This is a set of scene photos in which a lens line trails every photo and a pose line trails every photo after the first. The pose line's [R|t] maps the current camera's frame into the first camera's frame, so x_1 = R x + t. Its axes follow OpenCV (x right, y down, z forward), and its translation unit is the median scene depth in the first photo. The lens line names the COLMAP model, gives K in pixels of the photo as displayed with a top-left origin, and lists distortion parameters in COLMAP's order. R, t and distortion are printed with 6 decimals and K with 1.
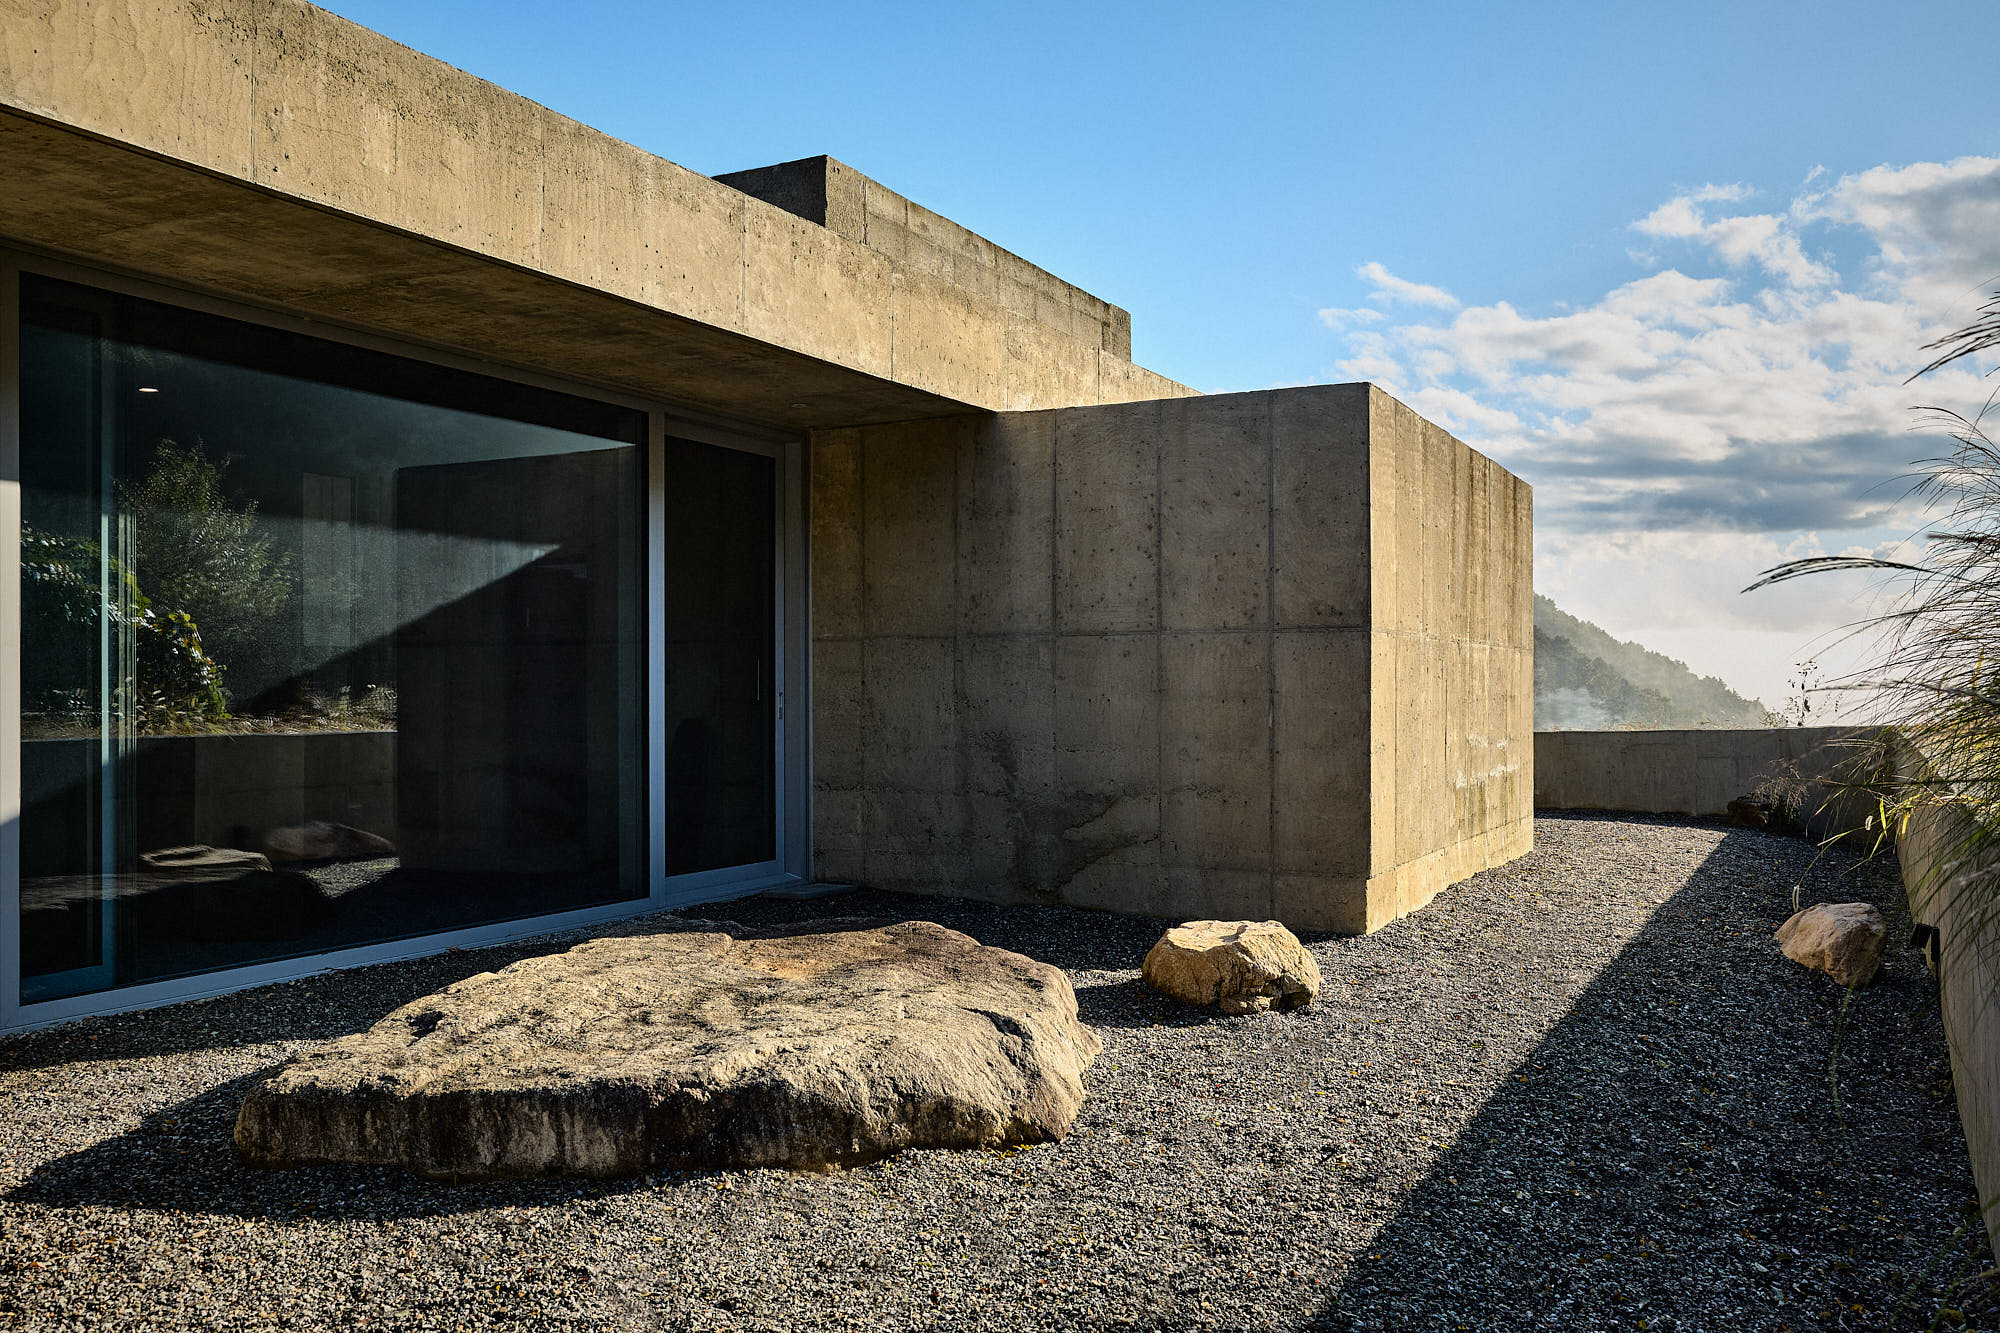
lens RADIAL K [[1610.3, 0, 1047.4], [0, 1610.3, 711.2], [0, 0, 1]] dist [-0.041964, 0.012782]
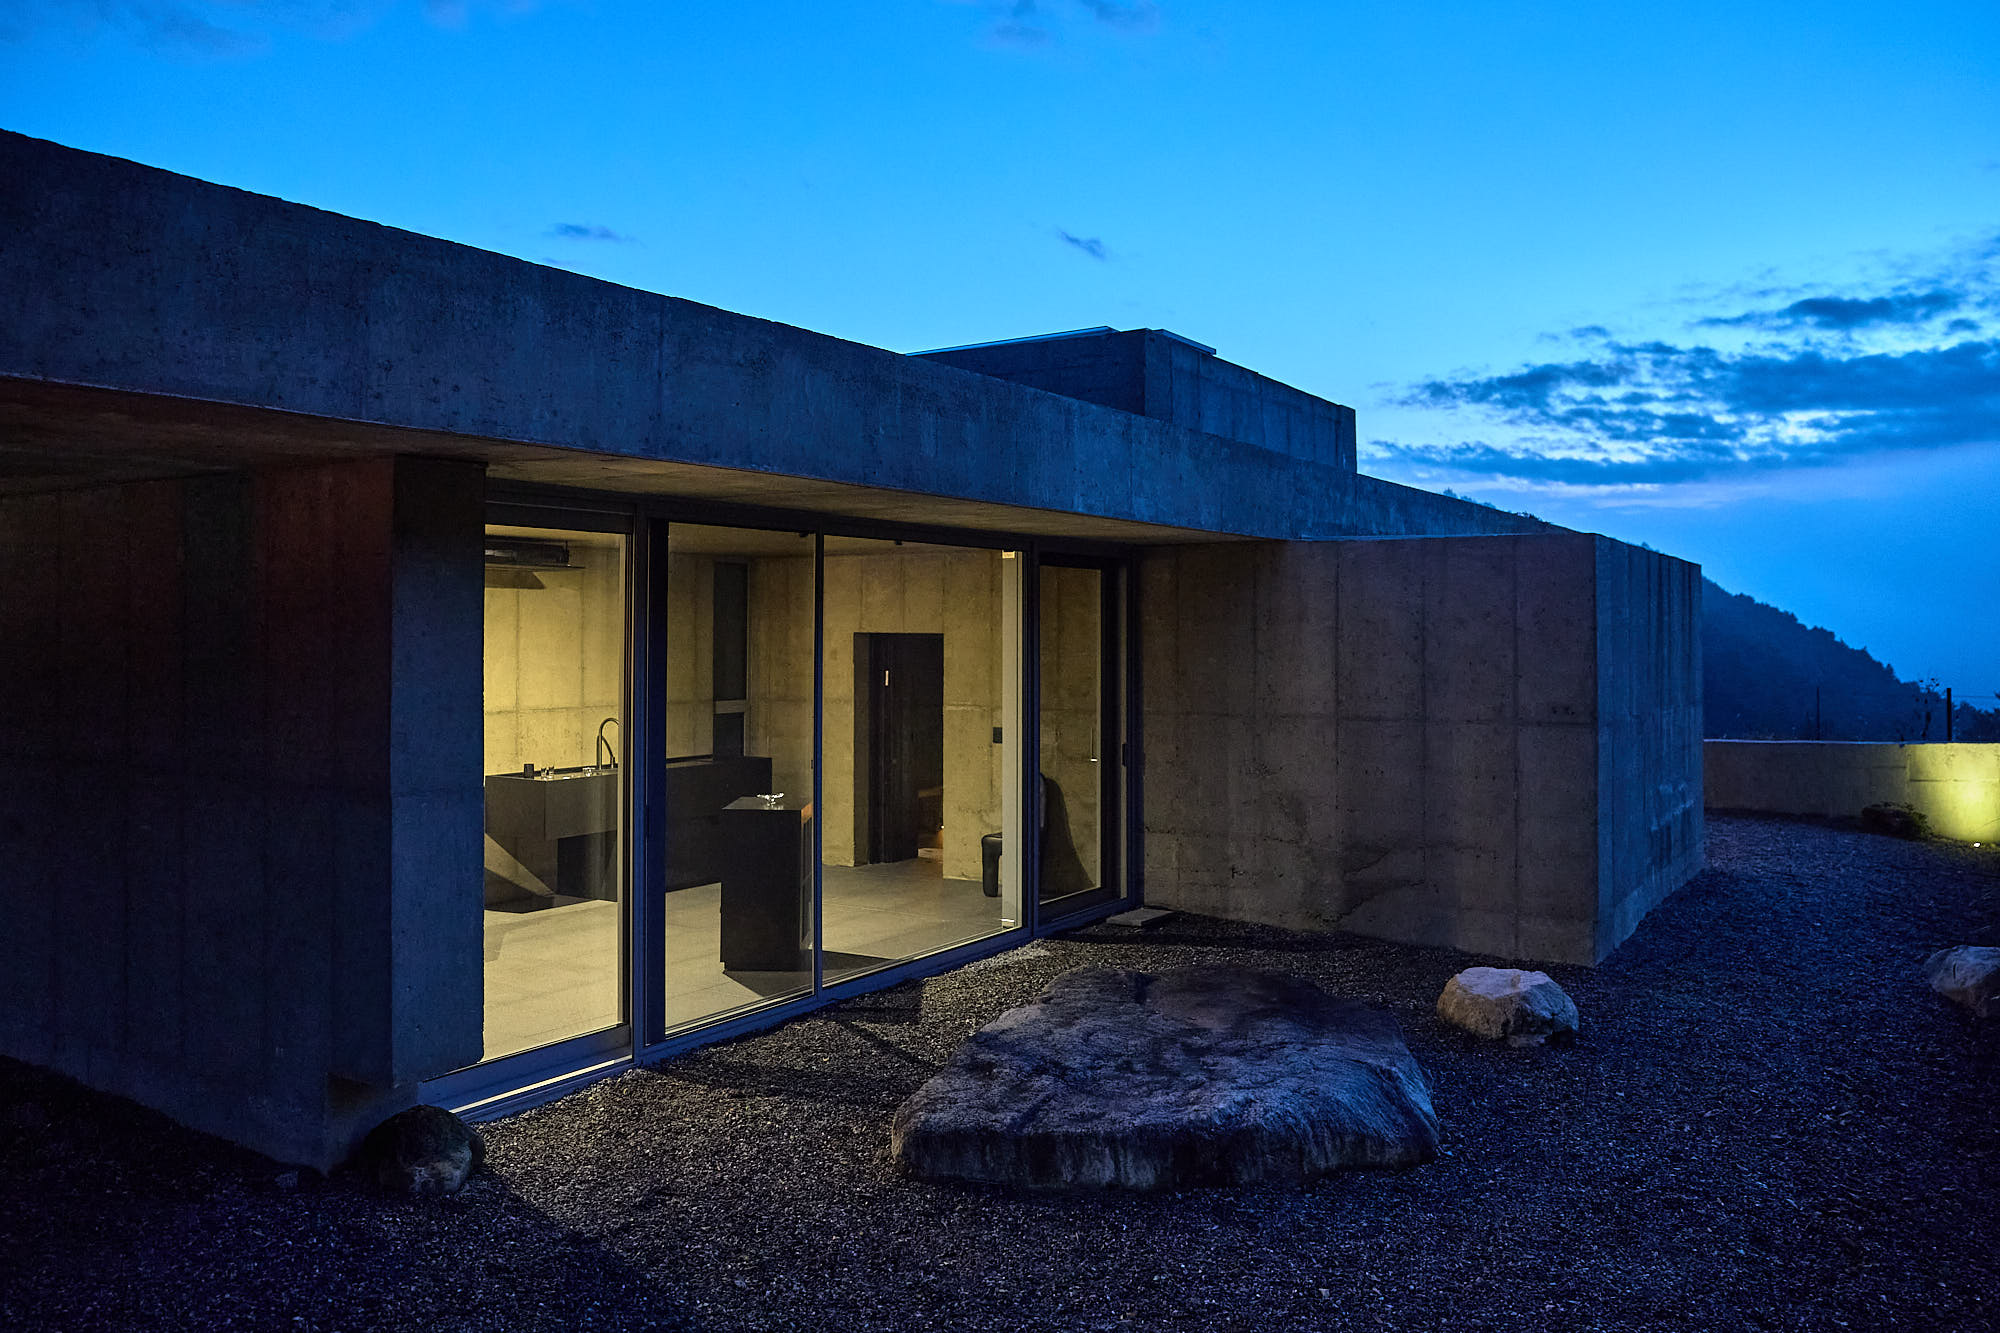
lens RADIAL K [[1491.9, 0, 1084.8], [0, 1491.9, 602.6], [0, 0, 1]] dist [-0.054035, 0.036739]
pose [[0.997774, 0.001486, -0.066668, -0.121762], [-0.003575, 0.999506, -0.031225, -0.106867], [0.066589, 0.031394, 0.997286, -0.197119]]
